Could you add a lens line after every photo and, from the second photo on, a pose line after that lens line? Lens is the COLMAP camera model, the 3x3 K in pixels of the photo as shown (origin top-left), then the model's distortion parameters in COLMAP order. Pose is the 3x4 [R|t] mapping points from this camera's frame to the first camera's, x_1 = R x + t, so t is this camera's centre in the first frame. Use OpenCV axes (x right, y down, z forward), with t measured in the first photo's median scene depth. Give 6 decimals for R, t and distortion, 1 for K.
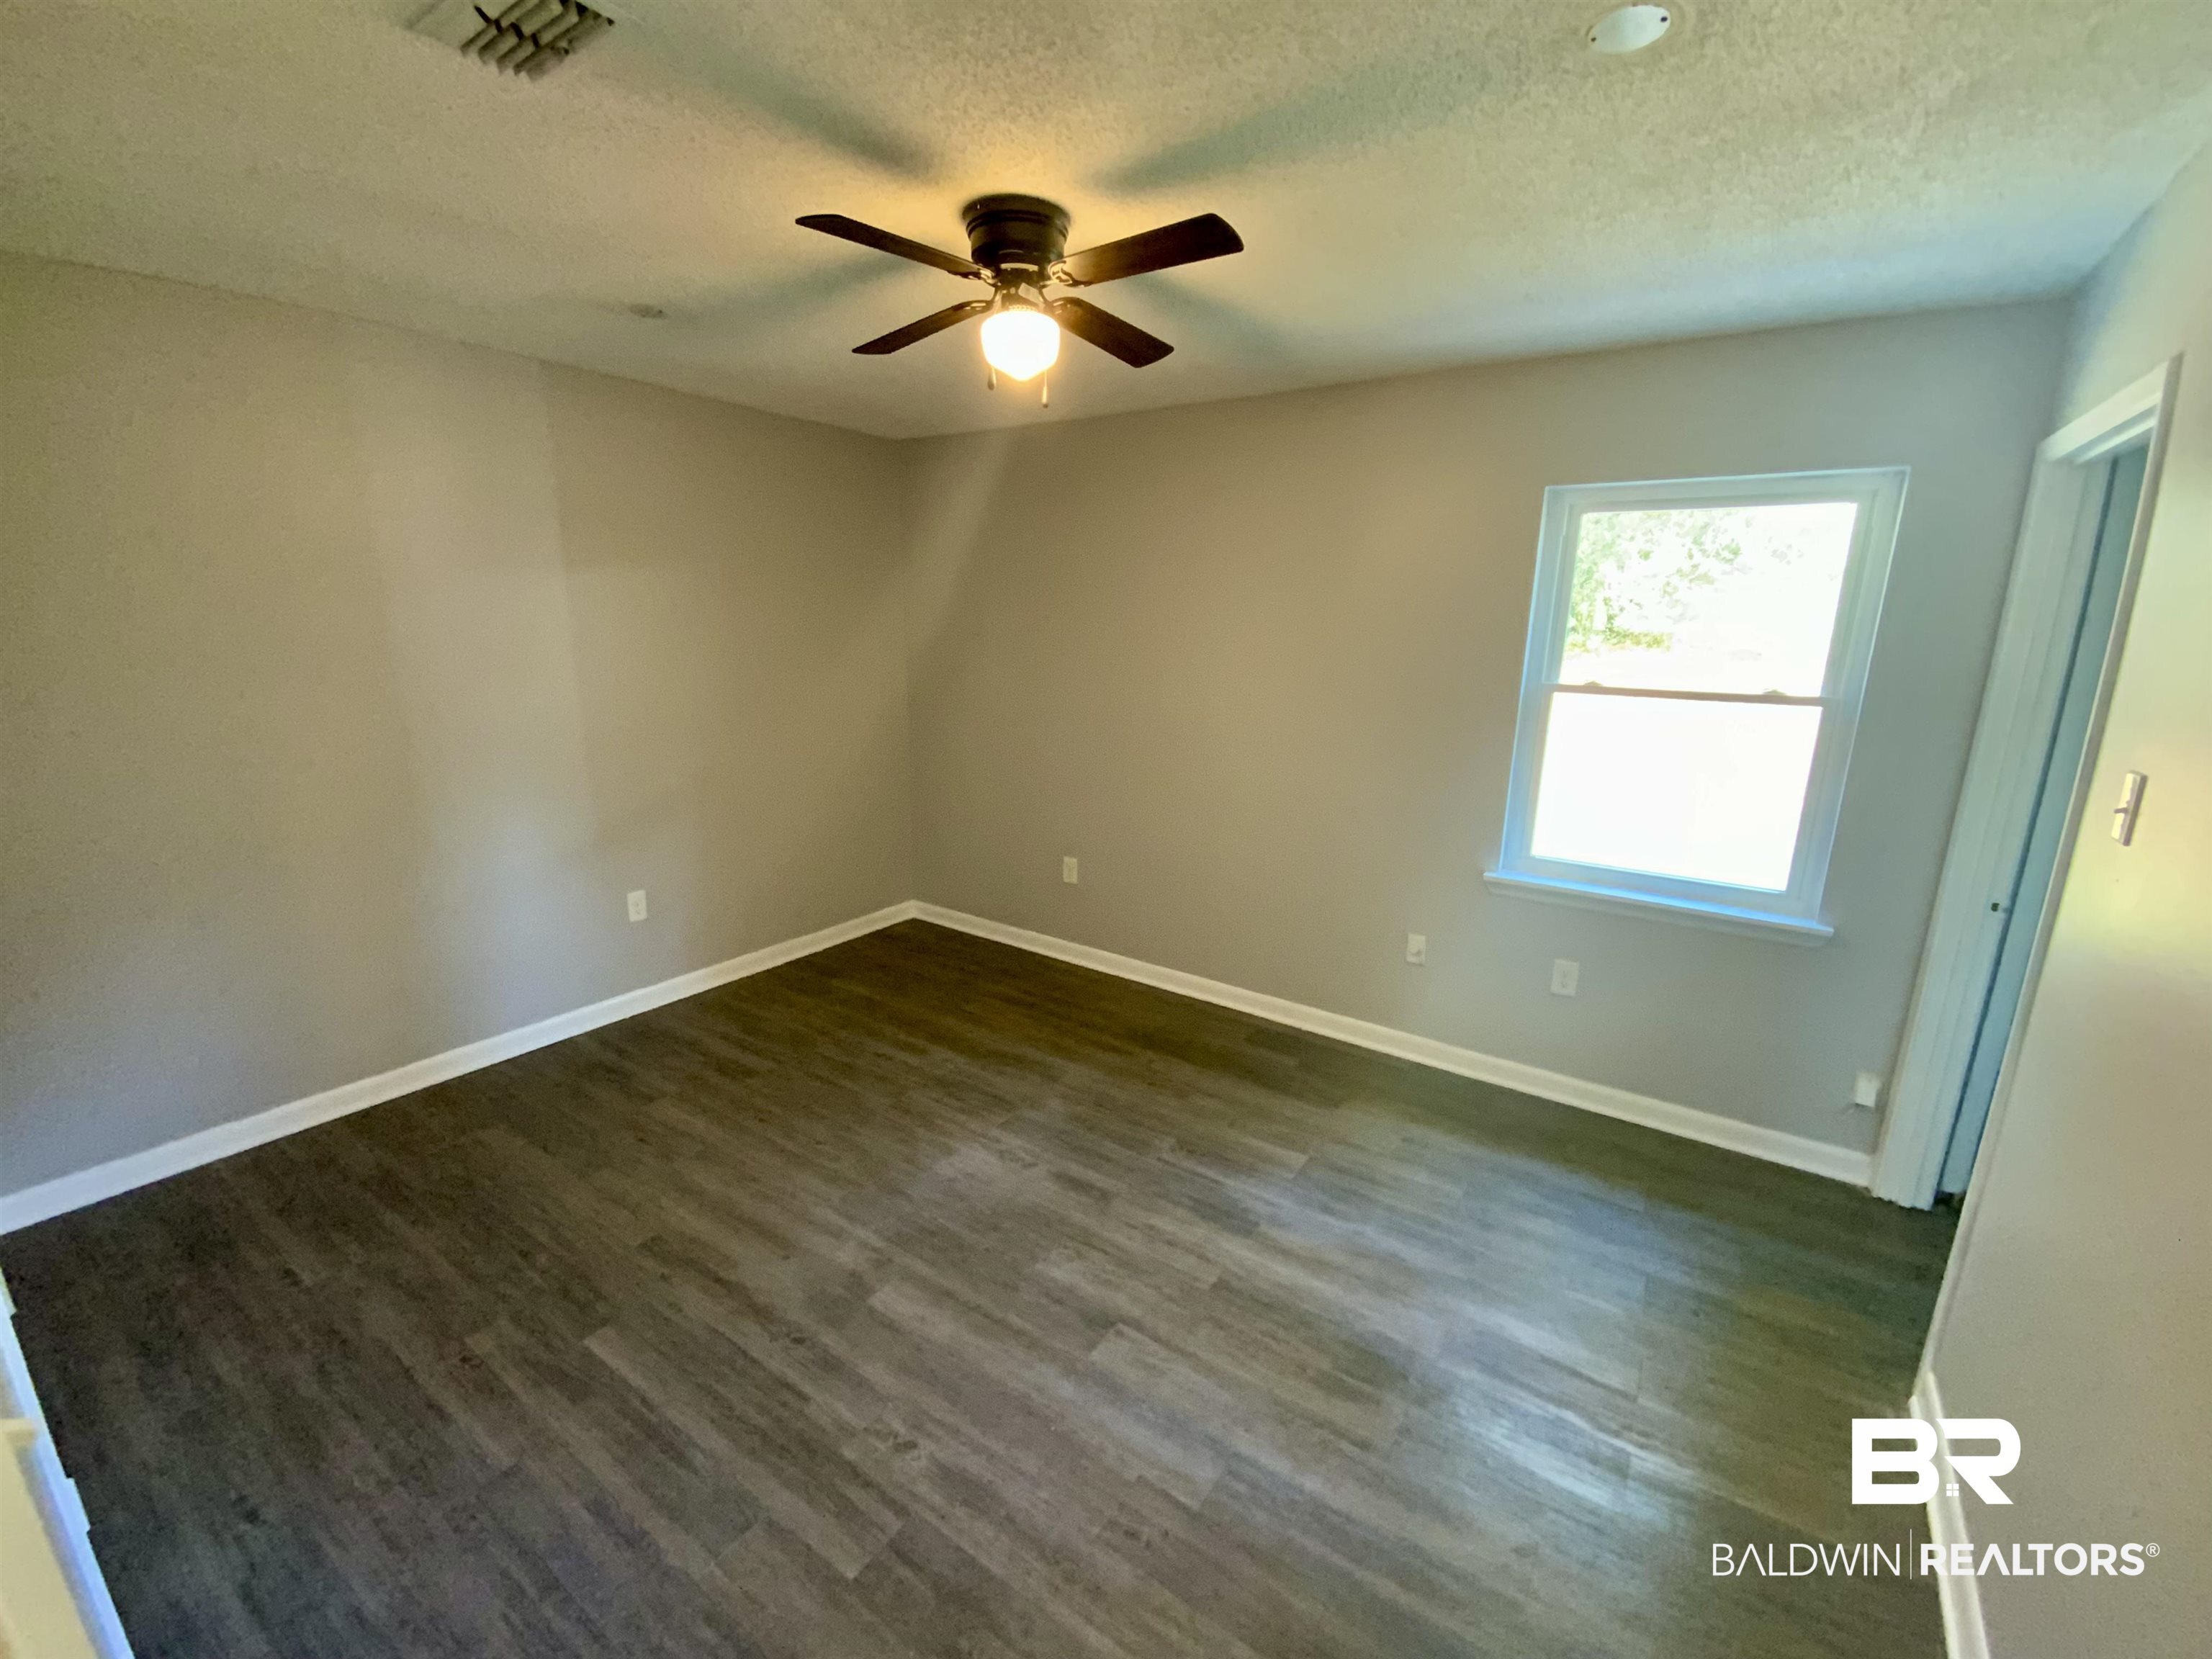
lens RADIAL K [[906.2, 0, 1106.5], [0, 906.2, 838.4], [0, 0, 1]] dist [-0.001900, -0.003190]
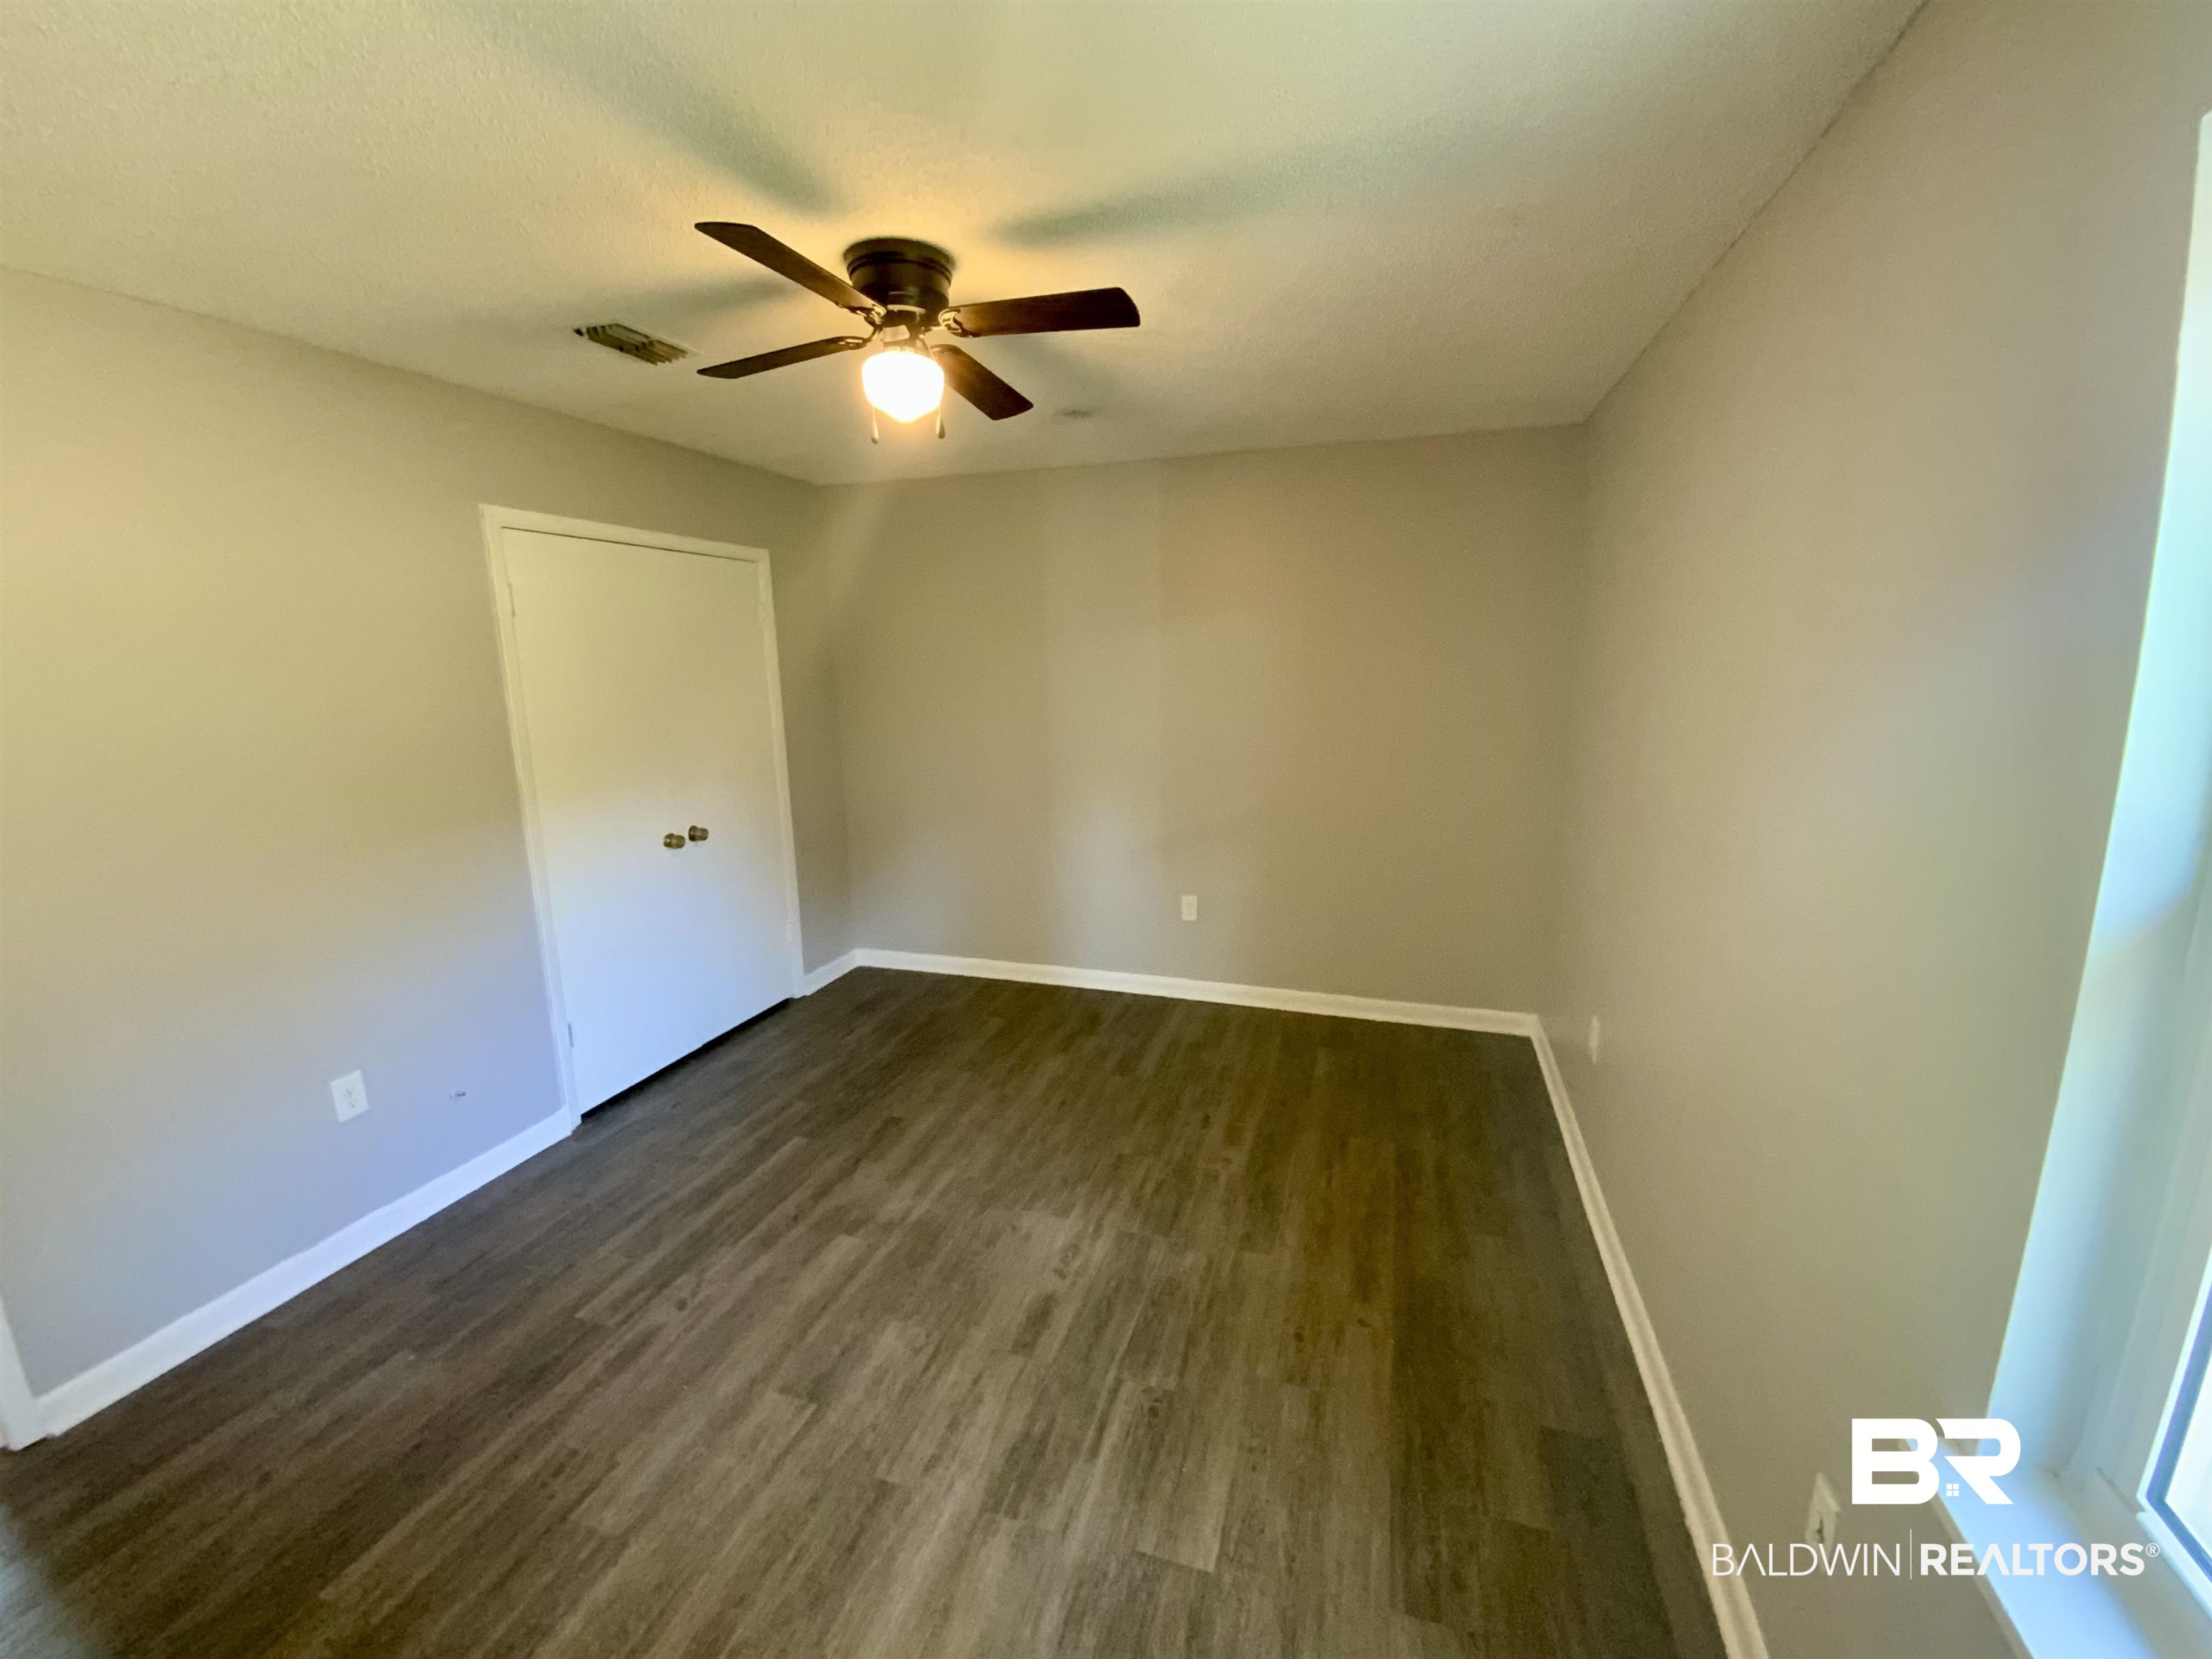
lens RADIAL K [[906.2, 0, 1097.6], [0, 906.2, 837.8], [0, 0, 1]] dist [-0.001900, -0.003190]
pose [[0.281985, 0.180509, -0.942285, 0.735758], [-0.212289, 0.969536, 0.122201, -0.181637], [0.935638, 0.165578, 0.311715, 0.737722]]
